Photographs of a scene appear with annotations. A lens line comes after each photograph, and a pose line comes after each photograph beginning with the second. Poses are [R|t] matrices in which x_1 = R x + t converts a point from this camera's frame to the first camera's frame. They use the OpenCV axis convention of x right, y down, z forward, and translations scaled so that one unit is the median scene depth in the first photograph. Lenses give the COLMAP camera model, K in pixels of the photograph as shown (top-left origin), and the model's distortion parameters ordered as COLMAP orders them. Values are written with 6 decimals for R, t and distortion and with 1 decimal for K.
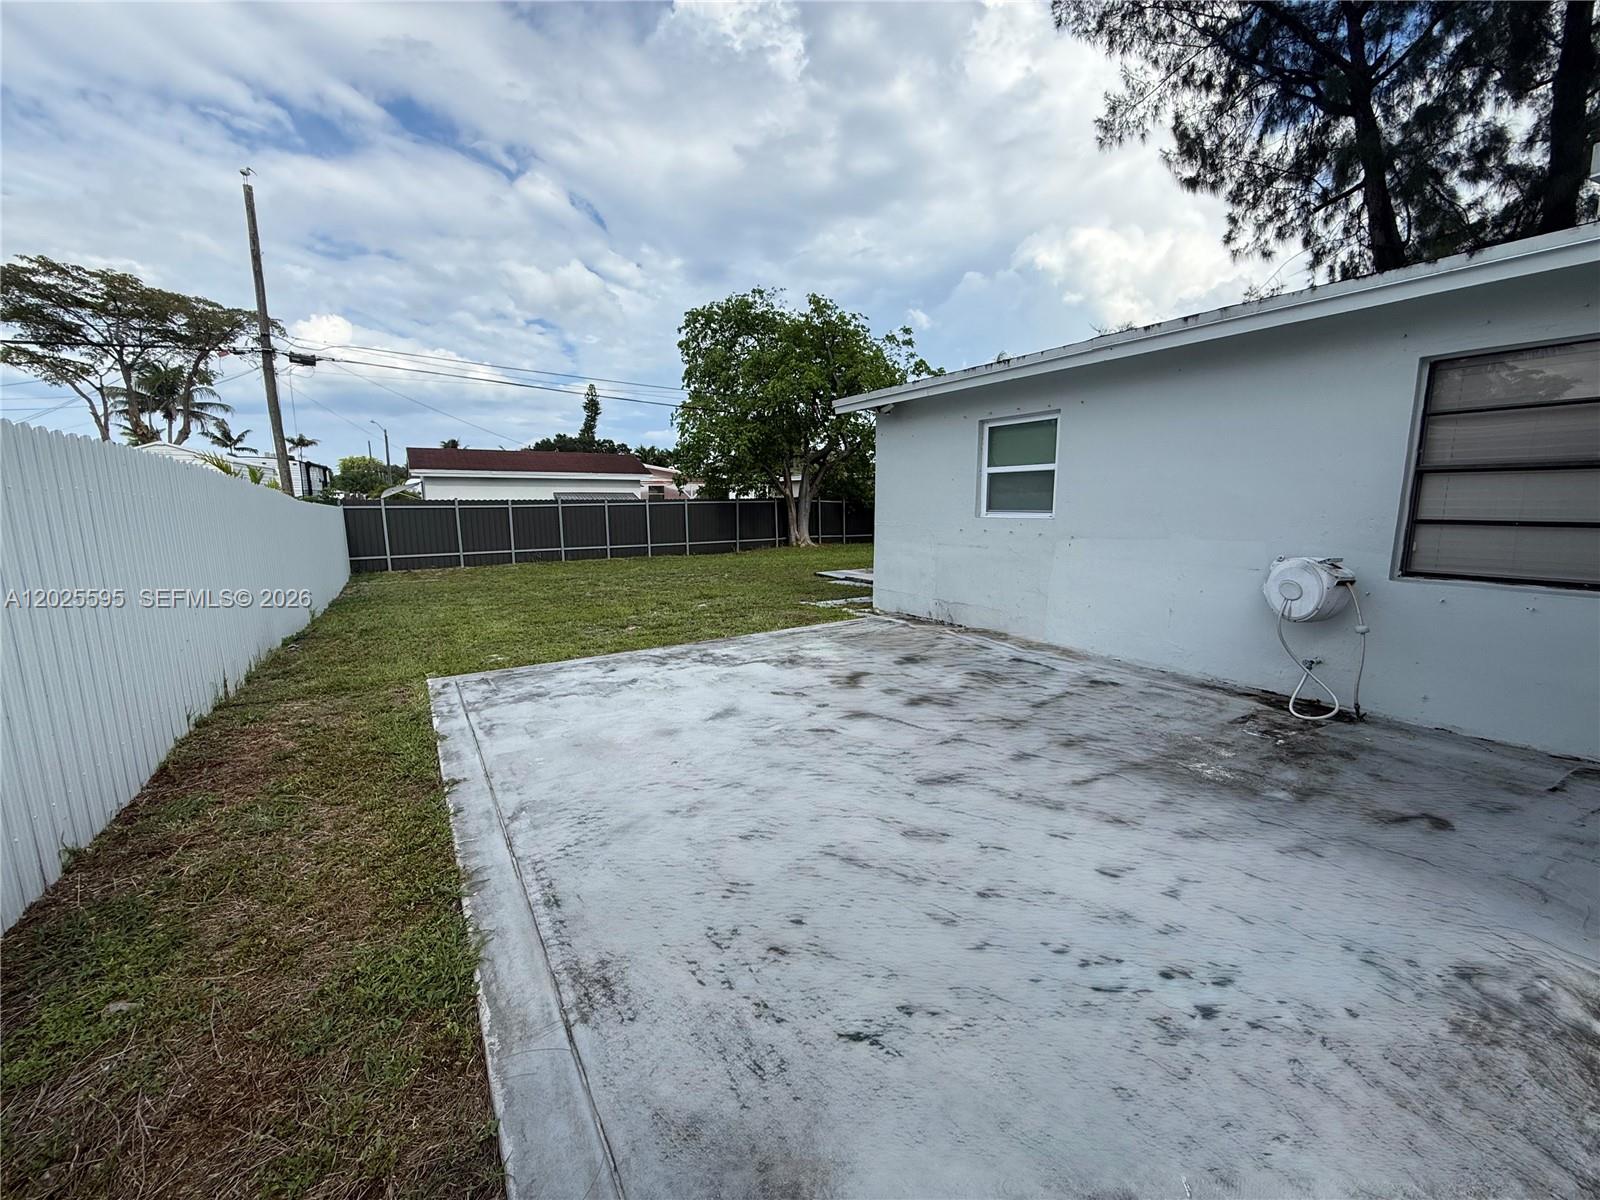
lens RADIAL K [[648.8, 0, 786.0], [0, 648.8, 599.4], [0, 0, 1]] dist [0.002057, -0.000444]
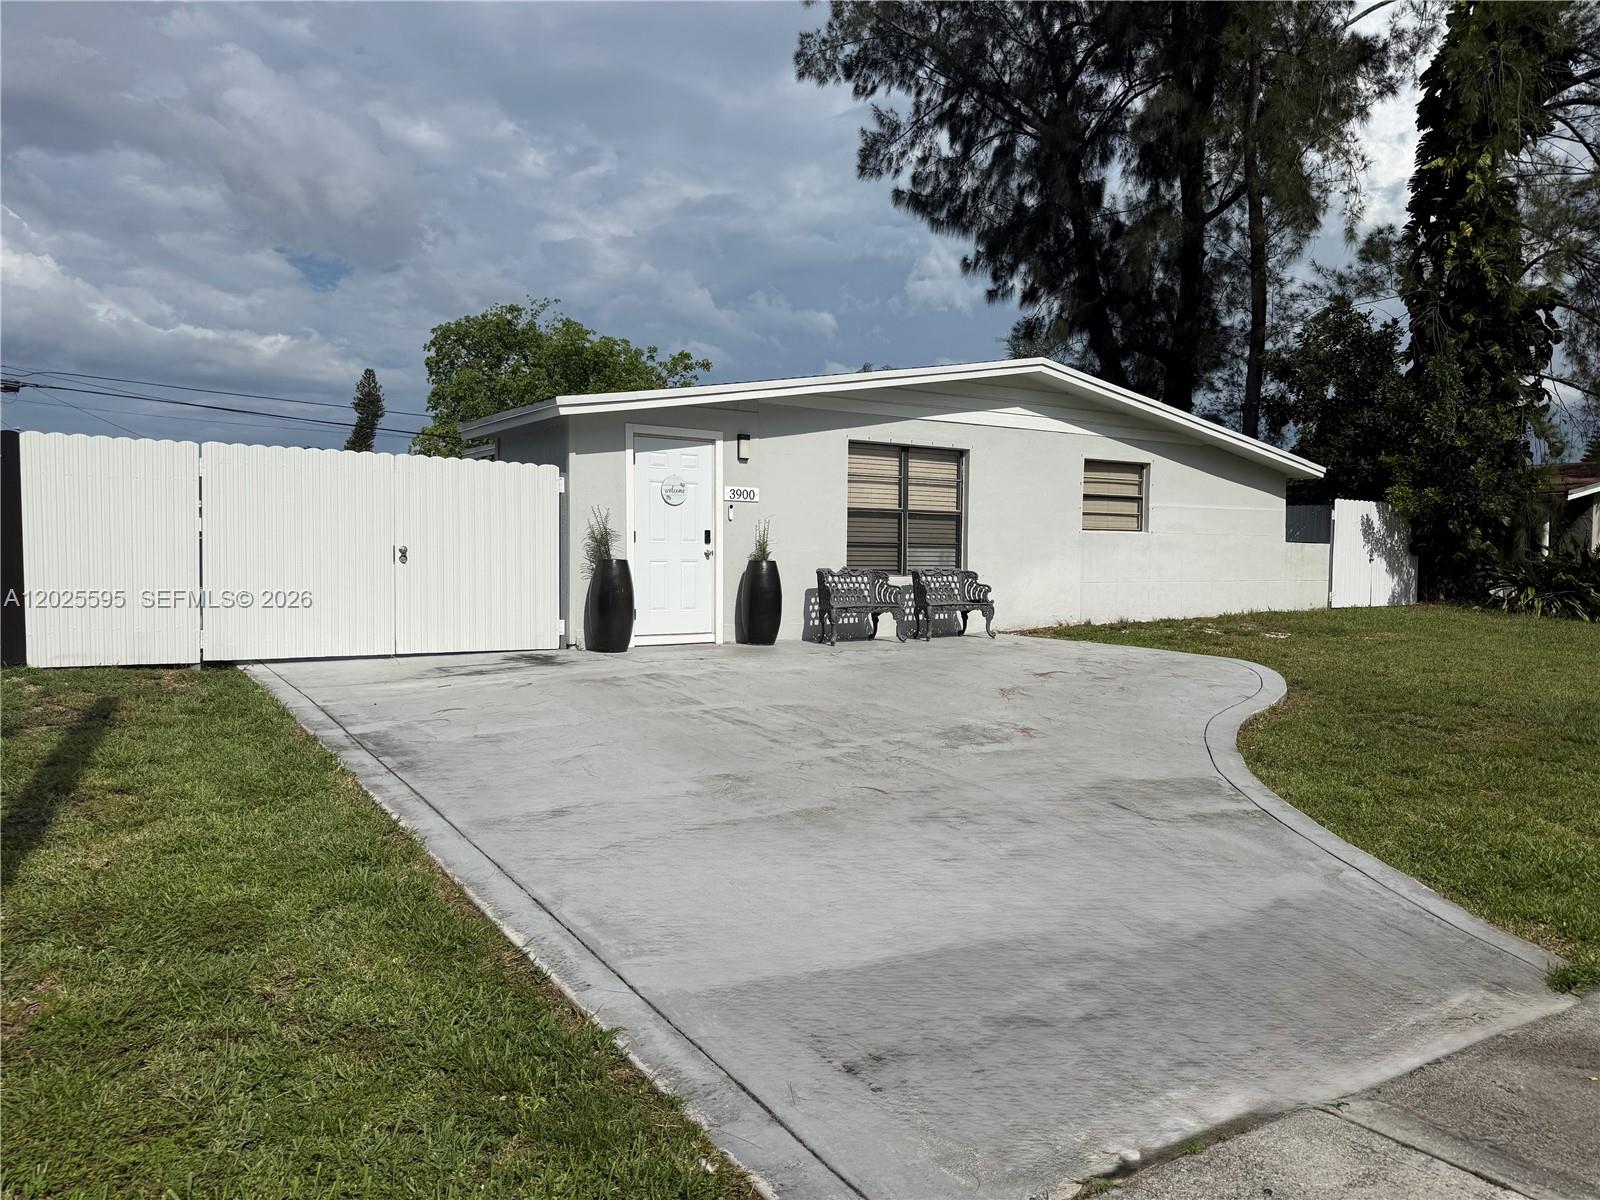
lens RADIAL K [[1137.6, 0, 800.0], [0, 1137.6, 600.0], [0, 0, 1]] dist [0.054759, 0.000547]
pose [[0.999023, 0.011170, 0.042754, 0.250628], [-0.006675, 0.994567, -0.103881, 0.085472], [-0.043682, 0.103494, 0.993670, -0.498040]]
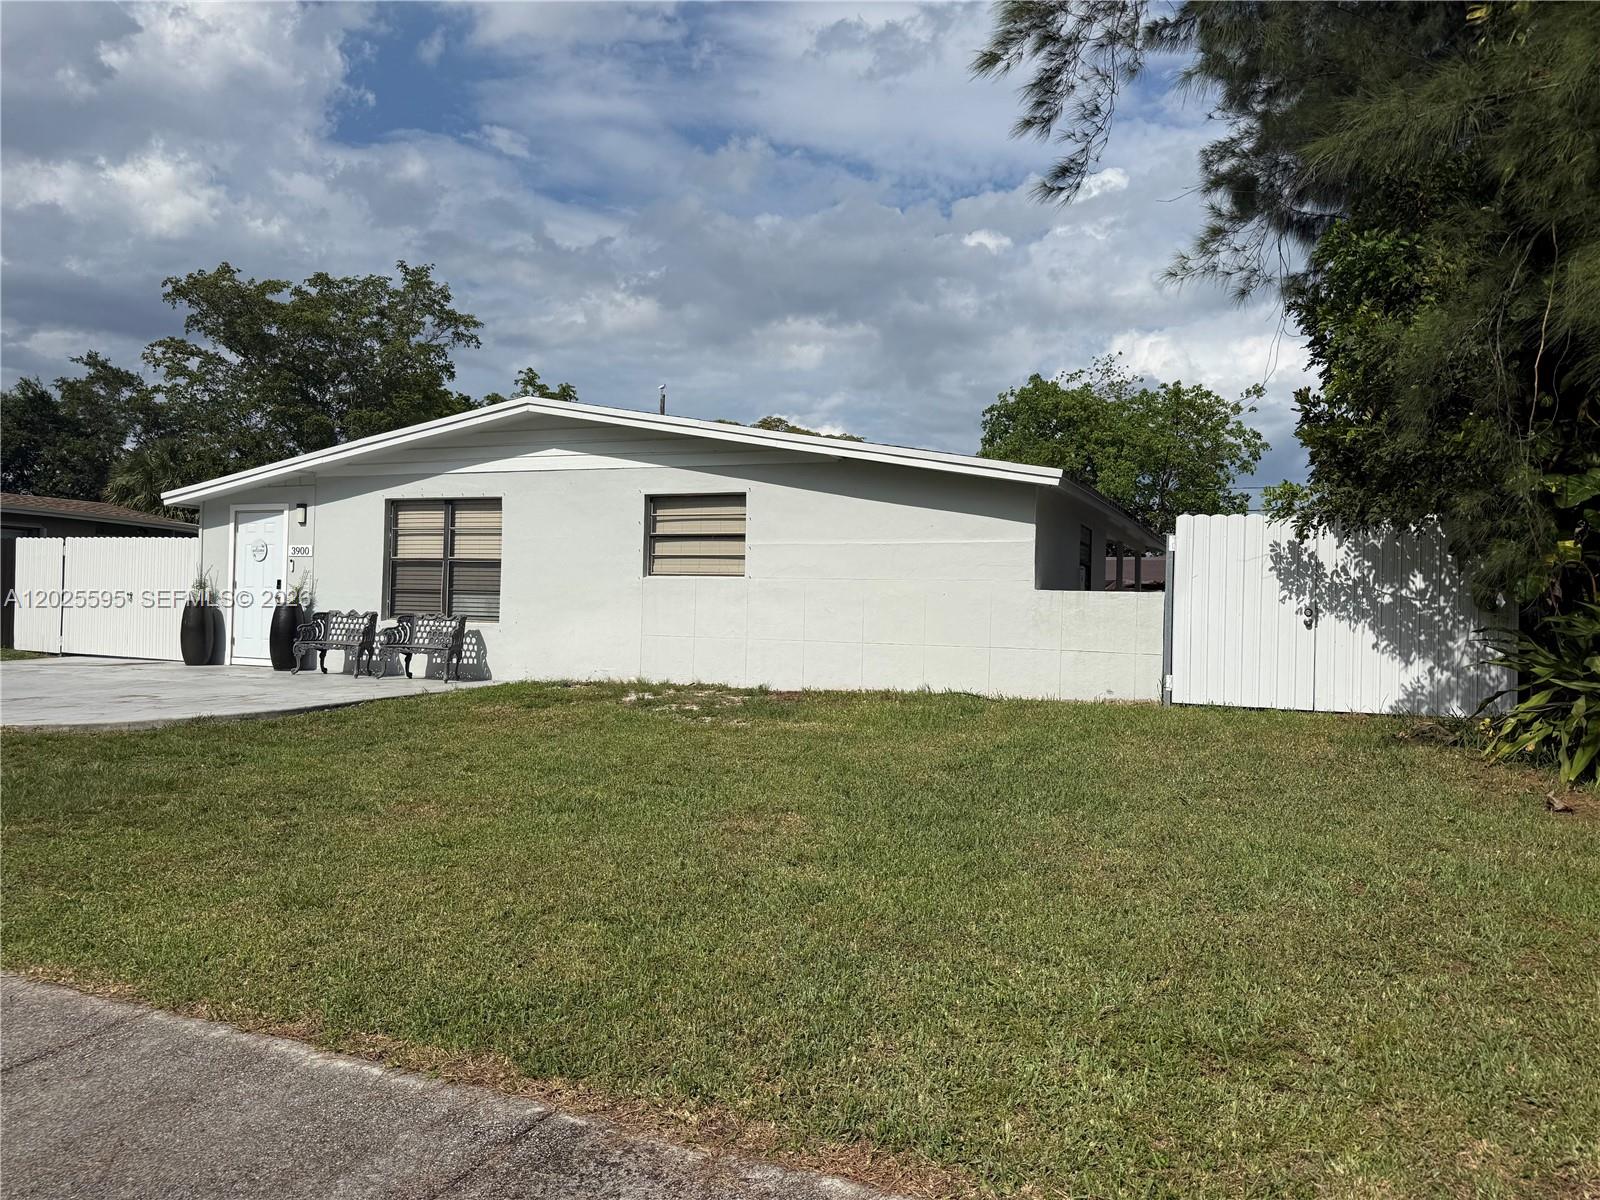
lens RADIAL K [[1137.6, 0, 800.0], [0, 1137.6, 600.0], [0, 0, 1]] dist [0.054759, 0.000547]
pose [[0.541311, 0.015585, -0.840678, 0.993577], [-0.141459, 0.987265, -0.072783, 0.016235], [0.828838, 0.158320, 0.536622, -0.080576]]
